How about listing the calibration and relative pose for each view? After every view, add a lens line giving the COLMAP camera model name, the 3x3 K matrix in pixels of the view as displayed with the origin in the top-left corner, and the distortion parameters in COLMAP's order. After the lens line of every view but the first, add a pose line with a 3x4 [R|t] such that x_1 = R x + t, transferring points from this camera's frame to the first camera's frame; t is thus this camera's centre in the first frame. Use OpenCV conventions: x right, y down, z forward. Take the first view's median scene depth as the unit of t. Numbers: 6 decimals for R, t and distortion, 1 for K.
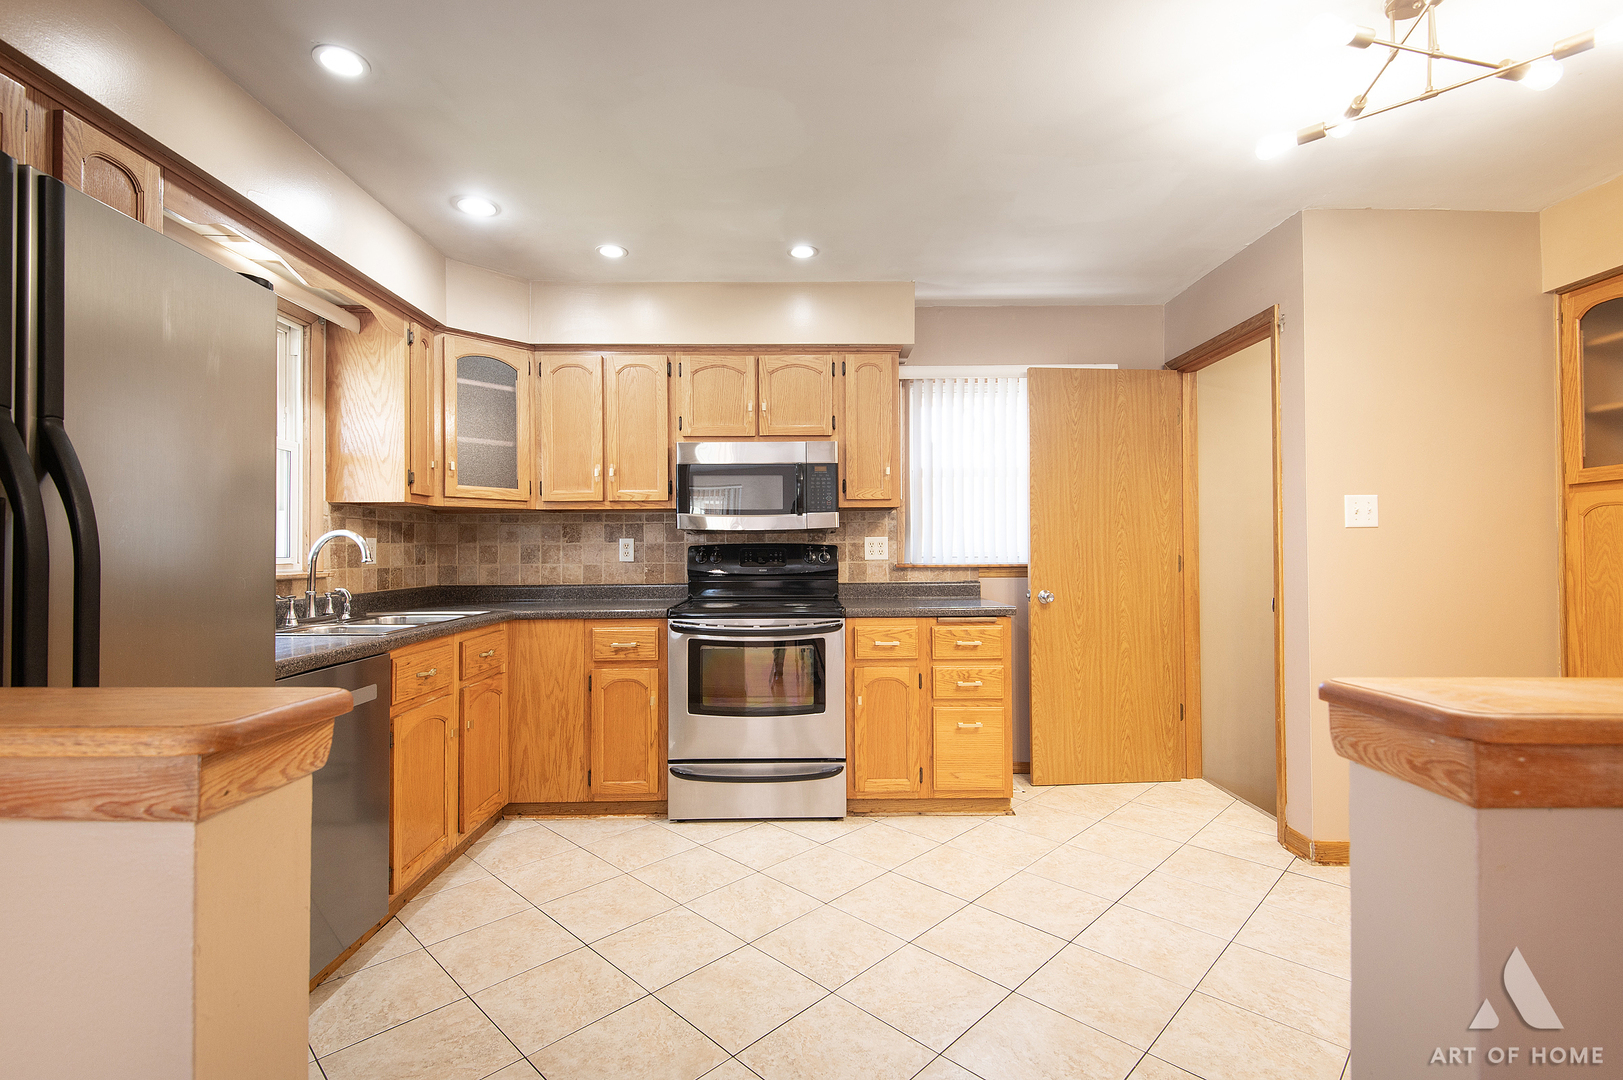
lens RADIAL K [[725.9, 0, 811.8], [0, 725.9, 545.6], [0, 0, 1]] dist [0.022489, -0.012480]
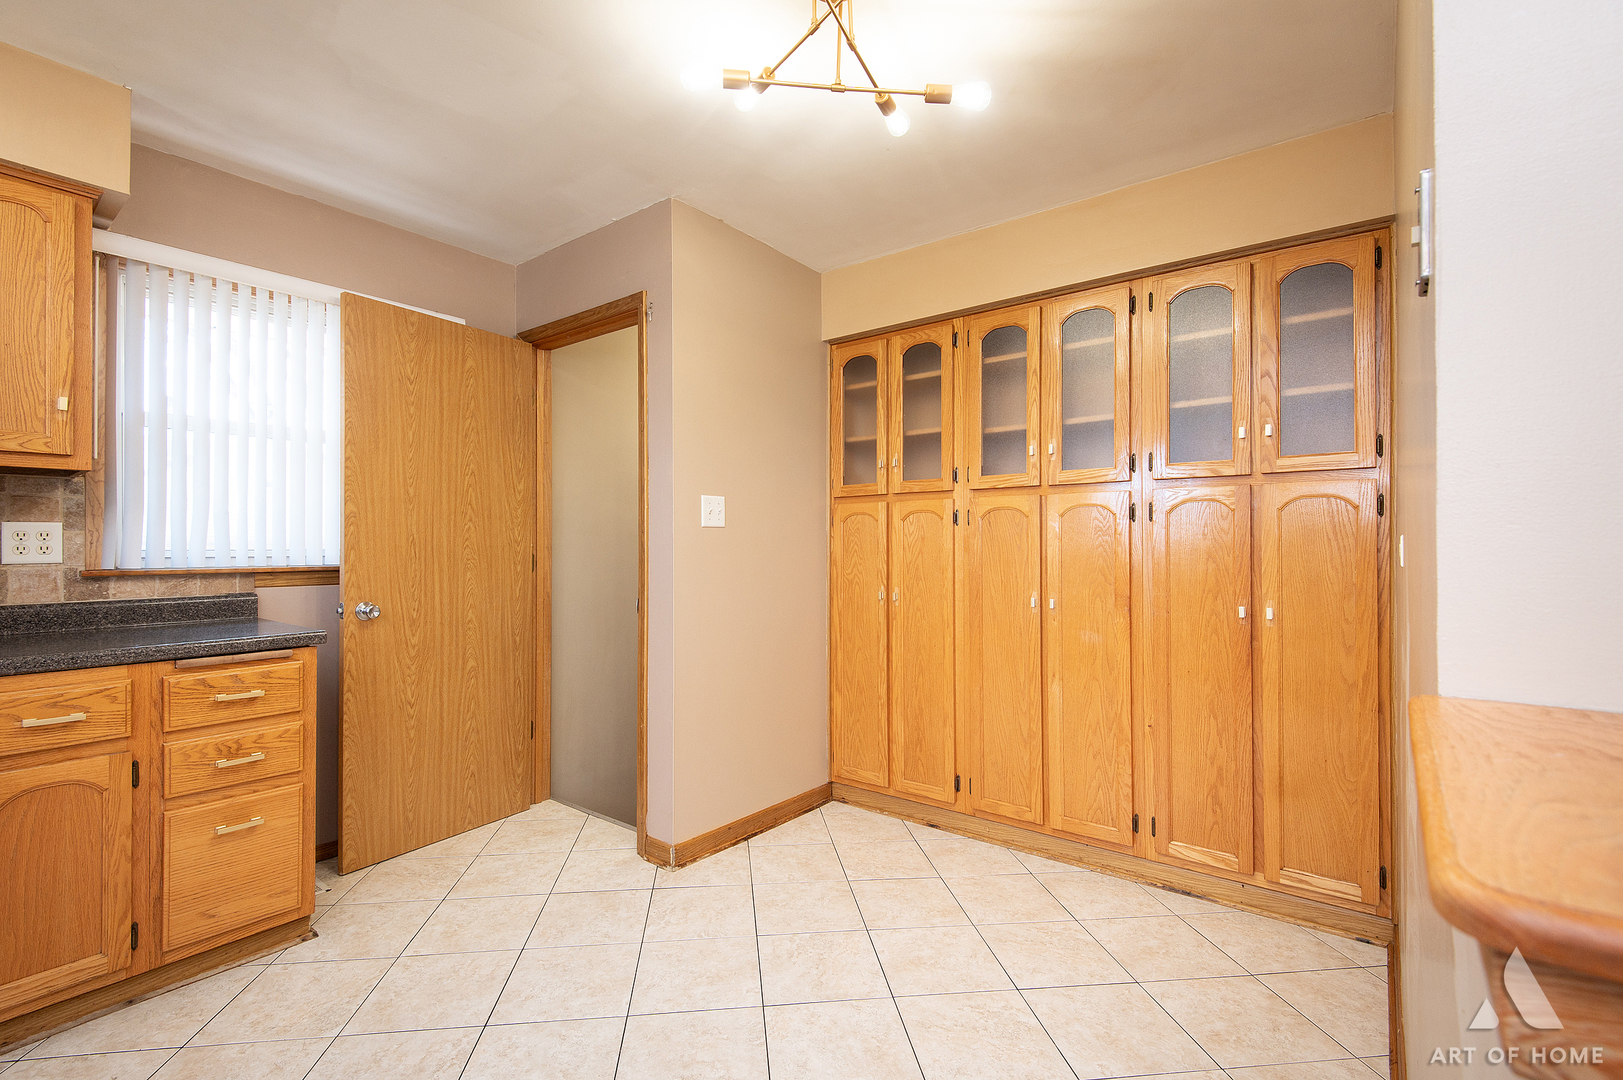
lens RADIAL K [[725.9, 0, 805.3], [0, 725.9, 543.4], [0, 0, 1]] dist [0.022489, -0.012480]
pose [[0.631021, 0.008443, 0.775720, 0.031752], [-0.010641, 0.999941, -0.002227, -0.000971], [-0.775693, -0.006849, 0.631073, 0.218634]]
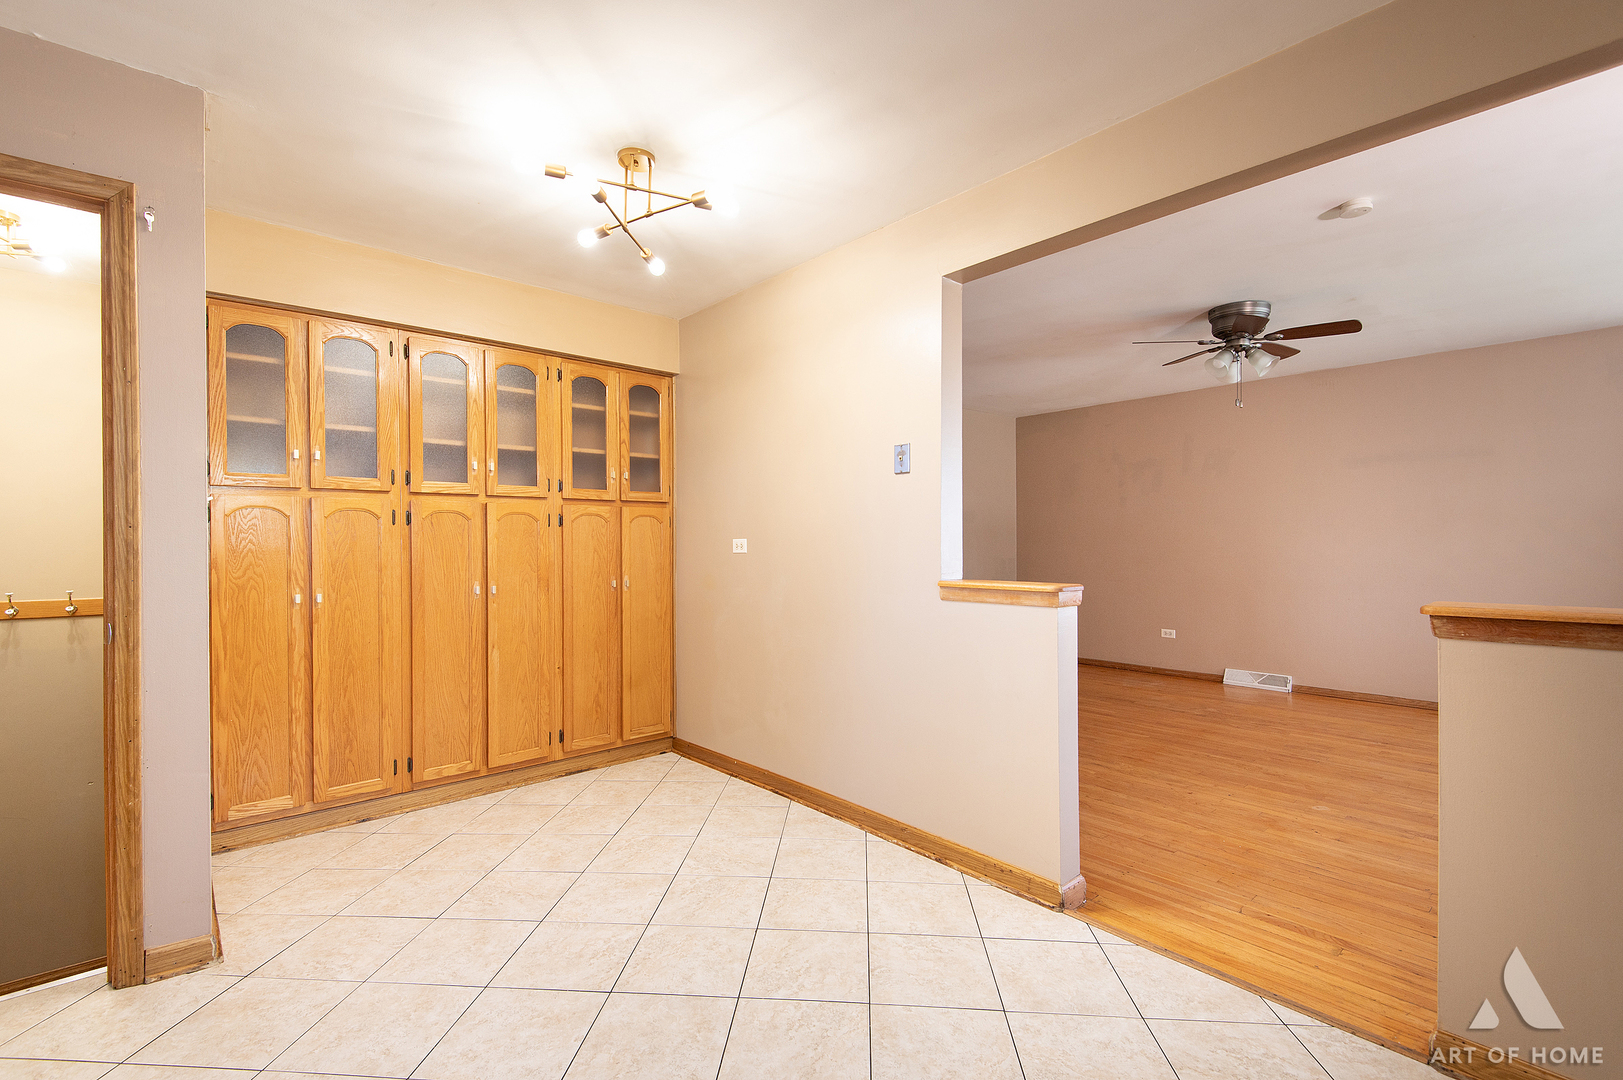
lens RADIAL K [[725.9, 0, 761.3], [0, 725.9, 564.3], [0, 0, 1]] dist [0.022489, -0.012480]
pose [[-0.618470, 0.002999, 0.785803, -0.217783], [0.010455, 0.999936, 0.004412, 0.027228], [-0.785739, 0.010945, -0.618462, 0.894080]]
